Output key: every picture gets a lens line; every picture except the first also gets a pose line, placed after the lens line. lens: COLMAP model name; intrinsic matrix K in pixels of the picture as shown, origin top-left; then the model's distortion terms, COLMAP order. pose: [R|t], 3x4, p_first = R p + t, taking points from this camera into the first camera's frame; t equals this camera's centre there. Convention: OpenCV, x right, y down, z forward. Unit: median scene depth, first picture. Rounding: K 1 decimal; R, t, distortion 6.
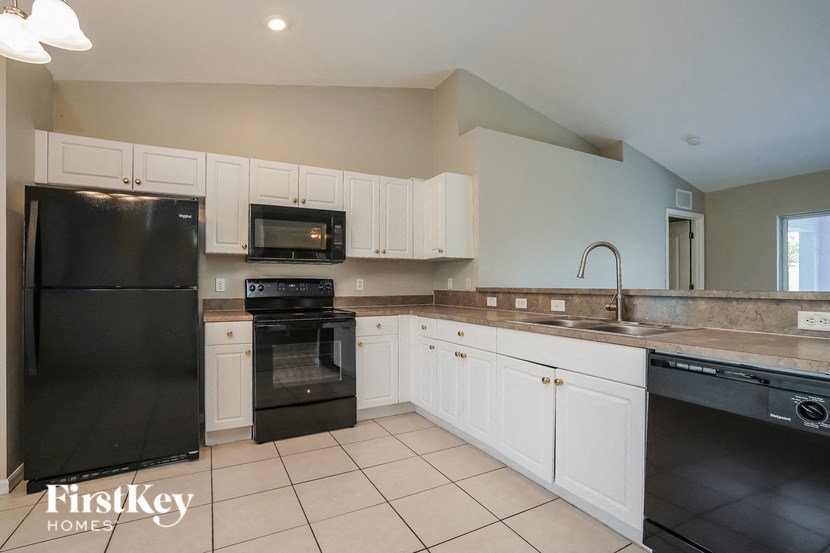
lens RADIAL K [[379.5, 0, 411.2], [0, 379.5, 277.9], [0, 0, 1]] dist [-0.032378, 0.002135]
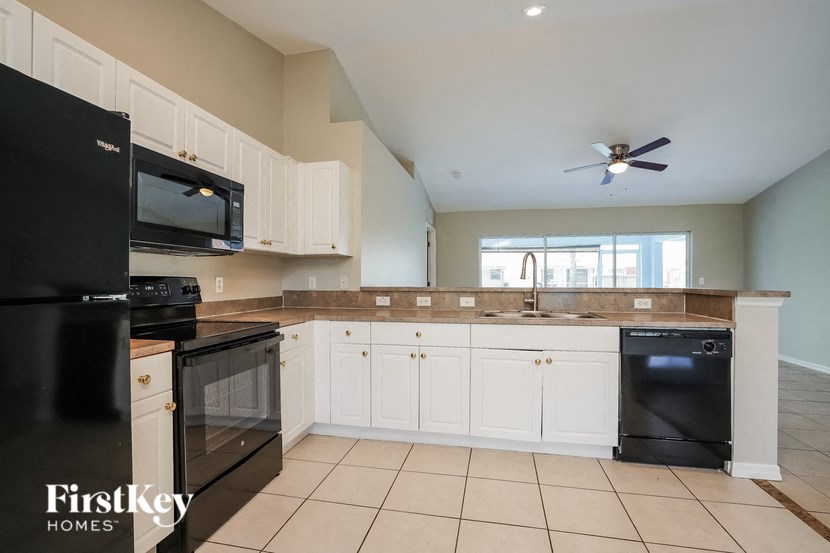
lens RADIAL K [[379.5, 0, 410.0], [0, 379.5, 278.4], [0, 0, 1]] dist [-0.032378, 0.002135]
pose [[0.659113, 0.003419, 0.752036, -0.504894], [-0.011335, 0.999921, 0.005388, -0.003575], [-0.751959, -0.012076, 0.659100, 0.288207]]
